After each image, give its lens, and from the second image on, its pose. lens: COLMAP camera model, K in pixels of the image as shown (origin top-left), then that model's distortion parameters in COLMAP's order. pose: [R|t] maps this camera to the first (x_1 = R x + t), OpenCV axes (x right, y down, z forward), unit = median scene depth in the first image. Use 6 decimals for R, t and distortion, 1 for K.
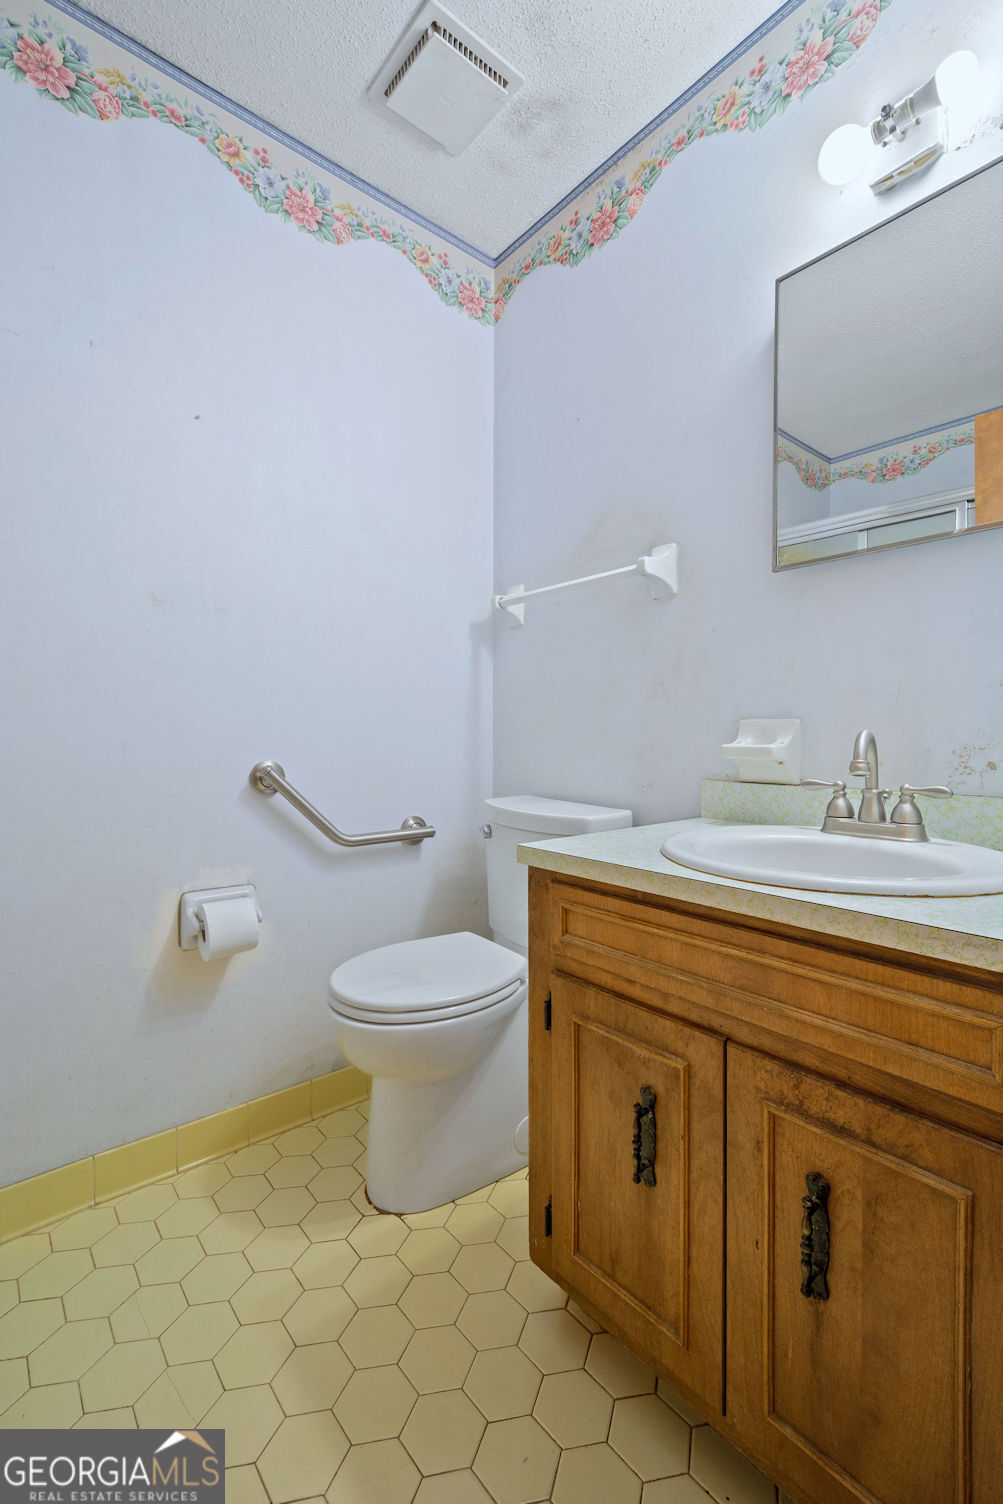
lens RADIAL K [[671.6, 0, 498.7], [0, 671.6, 750.3], [0, 0, 1]] dist [0.007686, -0.000946]
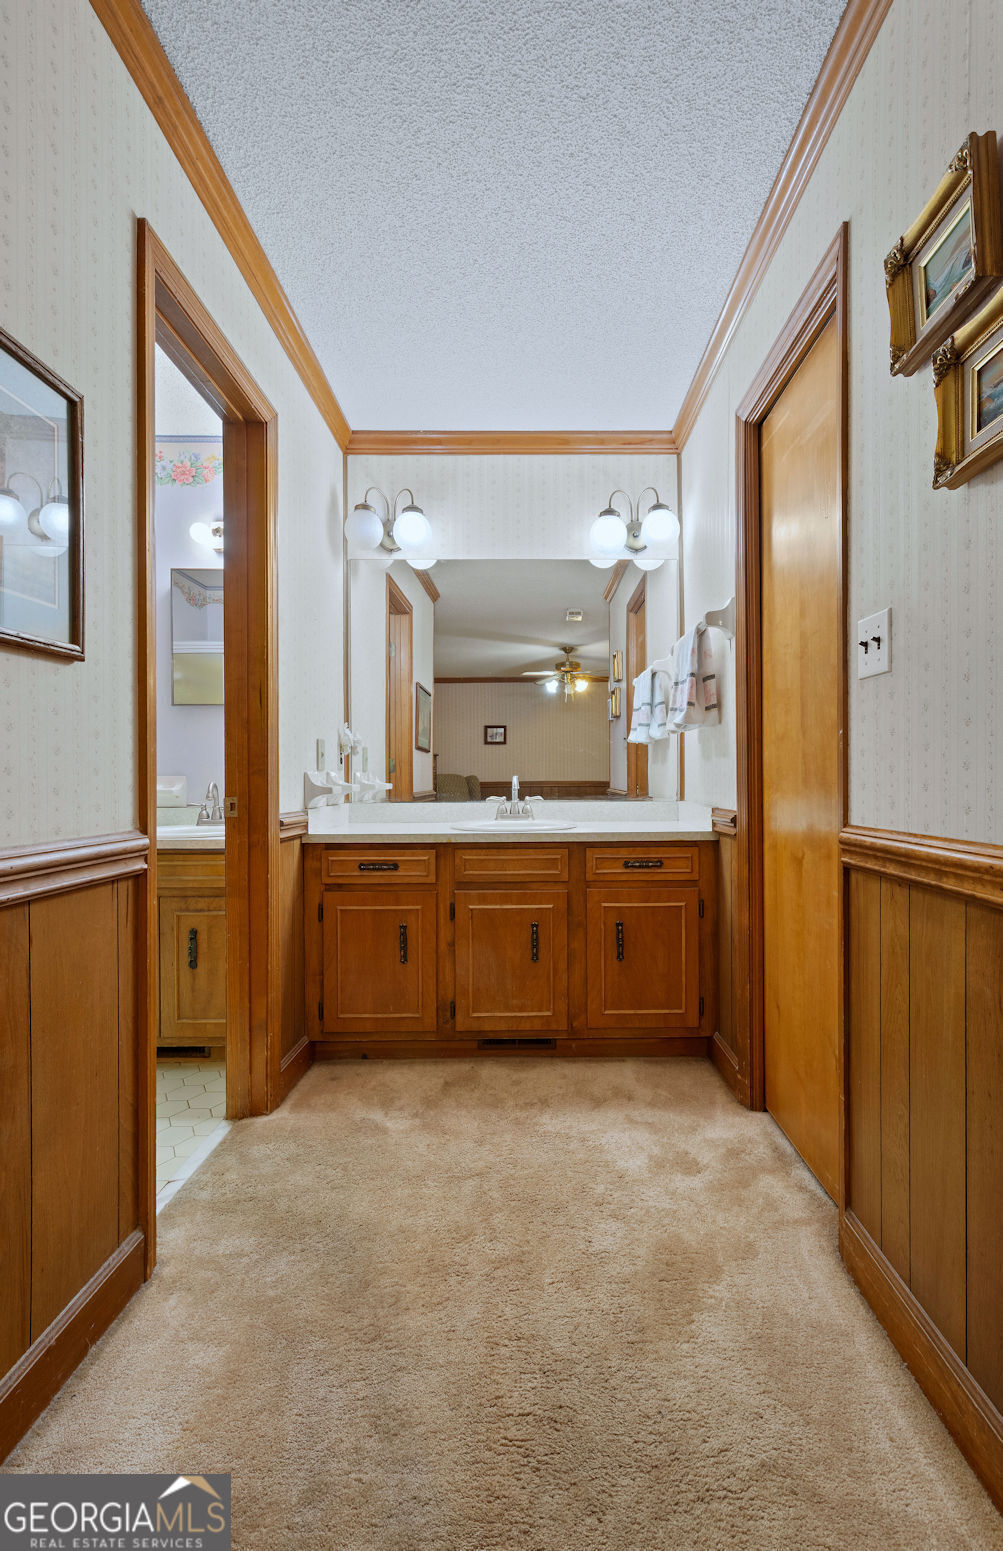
lens RADIAL K [[685.0, 0, 509.6], [0, 685.0, 787.6], [0, 0, 1]] dist [0.006280, -0.001024]
pose [[0.655115, -0.007888, 0.755488, -0.900630], [0.018006, 0.999824, -0.005175, 0.033689], [-0.755315, 0.016994, 0.655142, -2.061786]]
